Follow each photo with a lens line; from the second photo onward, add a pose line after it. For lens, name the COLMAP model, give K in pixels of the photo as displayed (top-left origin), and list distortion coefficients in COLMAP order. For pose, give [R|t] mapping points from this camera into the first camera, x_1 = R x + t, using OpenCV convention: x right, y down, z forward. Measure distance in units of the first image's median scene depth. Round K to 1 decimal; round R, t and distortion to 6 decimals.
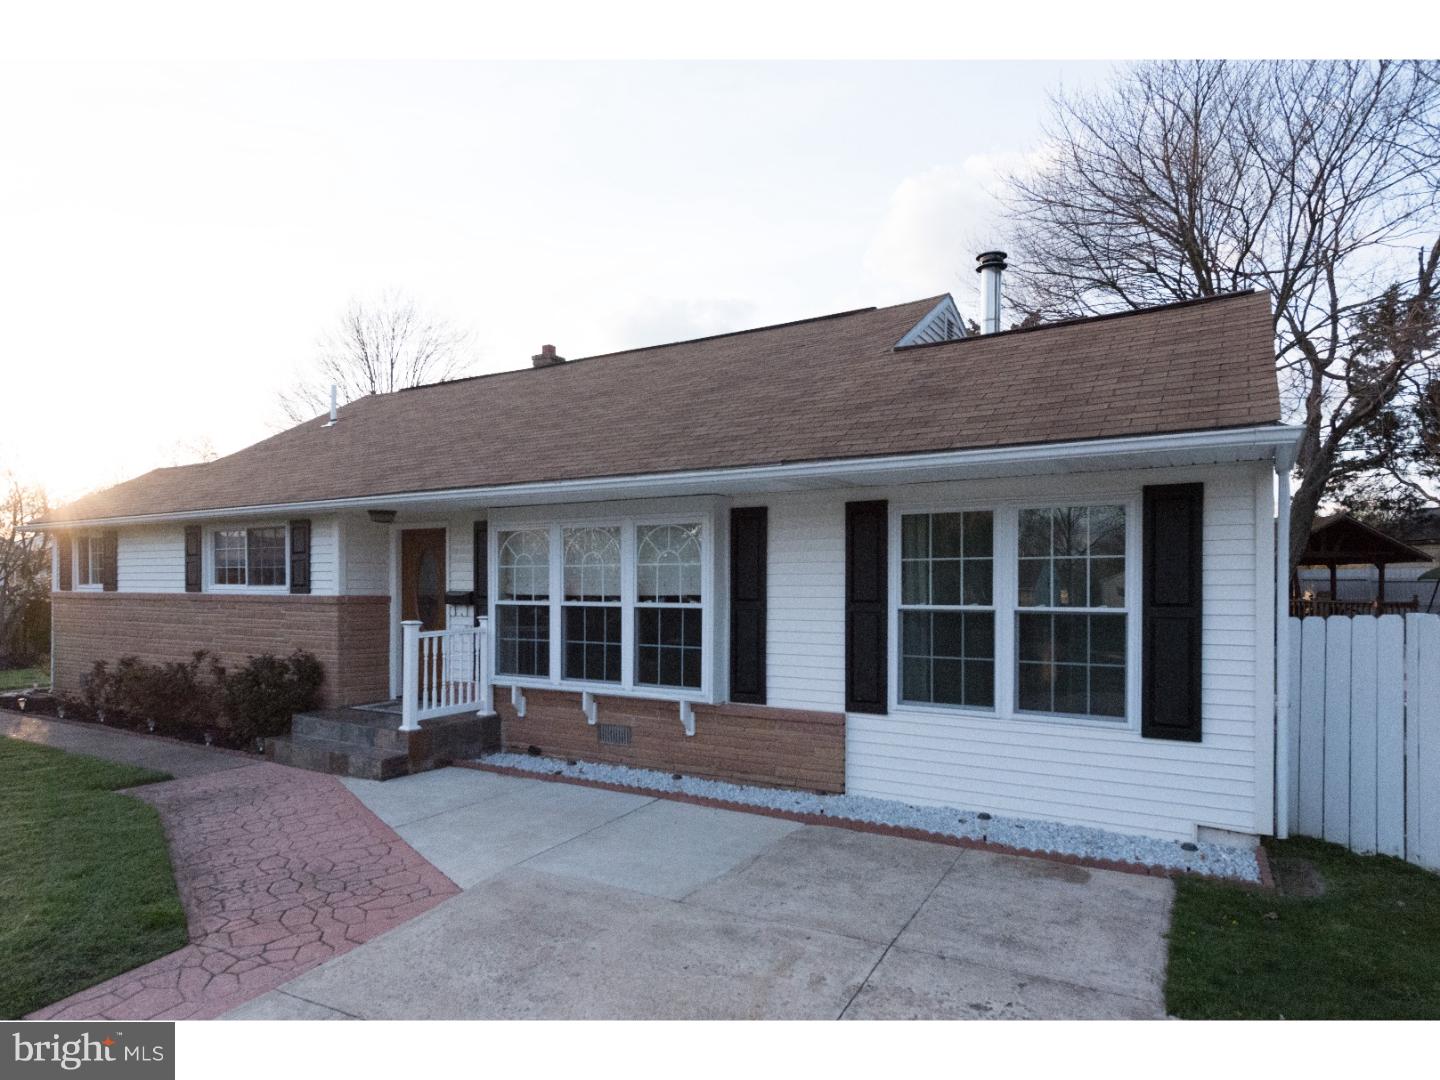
lens RADIAL K [[874.9, 0, 715.1], [0, 874.9, 607.1], [0, 0, 1]] dist [-0.003170, -0.002638]
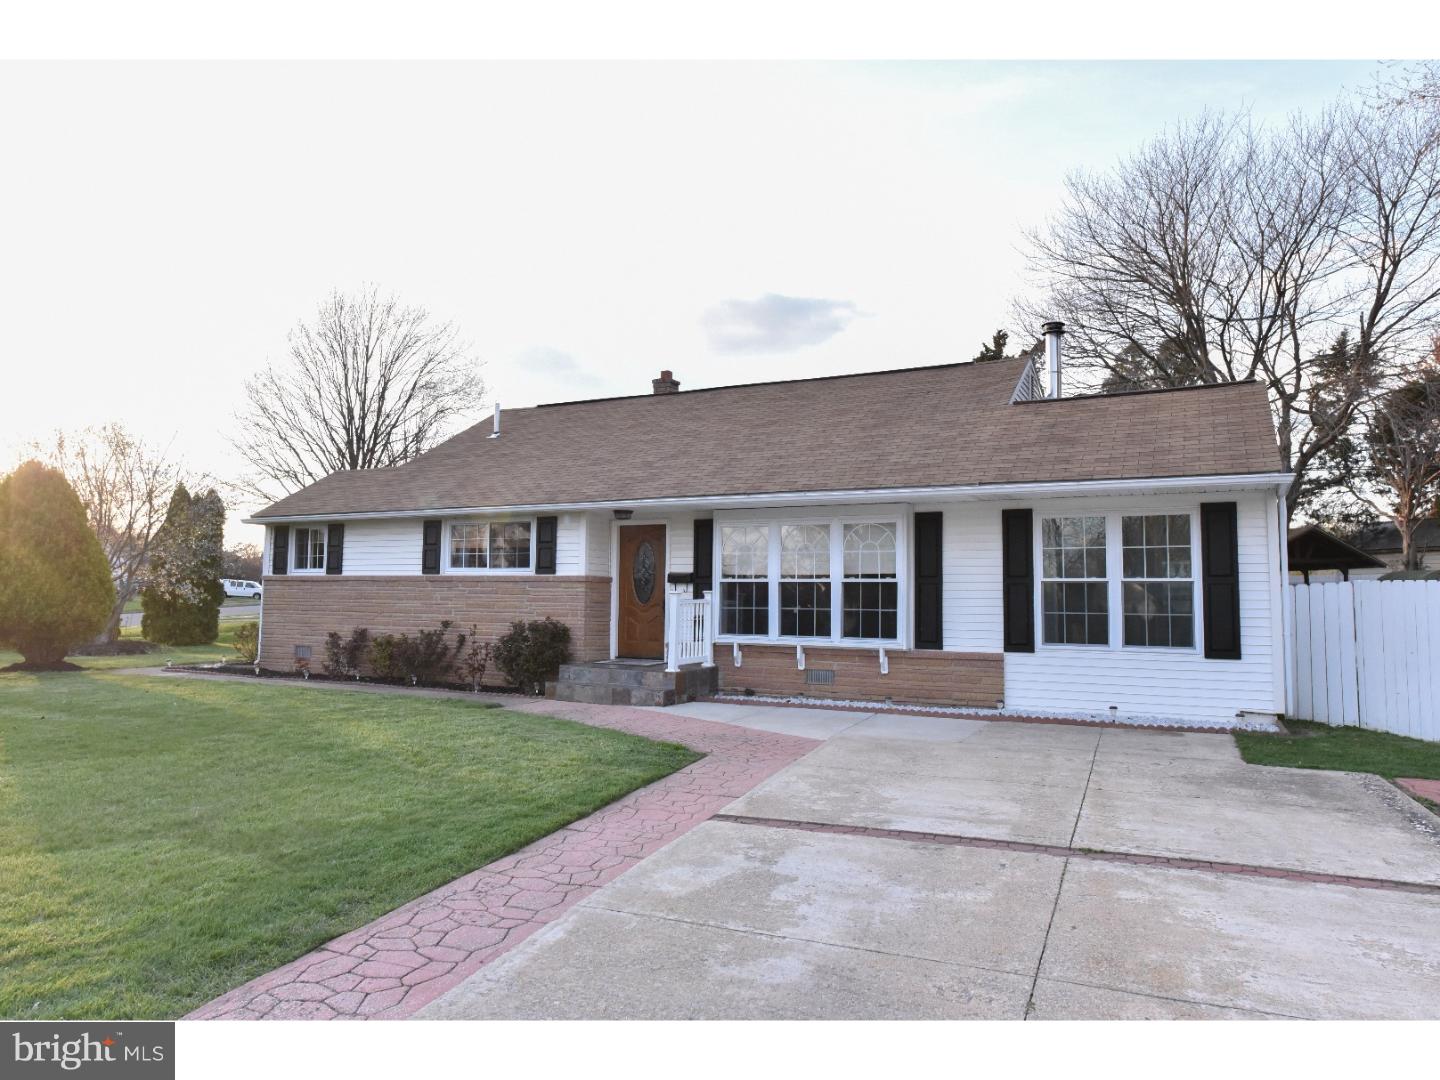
lens RADIAL K [[984.1, 0, 720.0], [0, 984.1, 540.0], [0, 0, 1]] dist [-0.036268, 0.002930]
pose [[0.997080, 0.012552, 0.075325, -0.353300], [-0.006110, 0.996350, -0.085146, 0.059048], [-0.076119, 0.084437, 0.993517, -0.480263]]
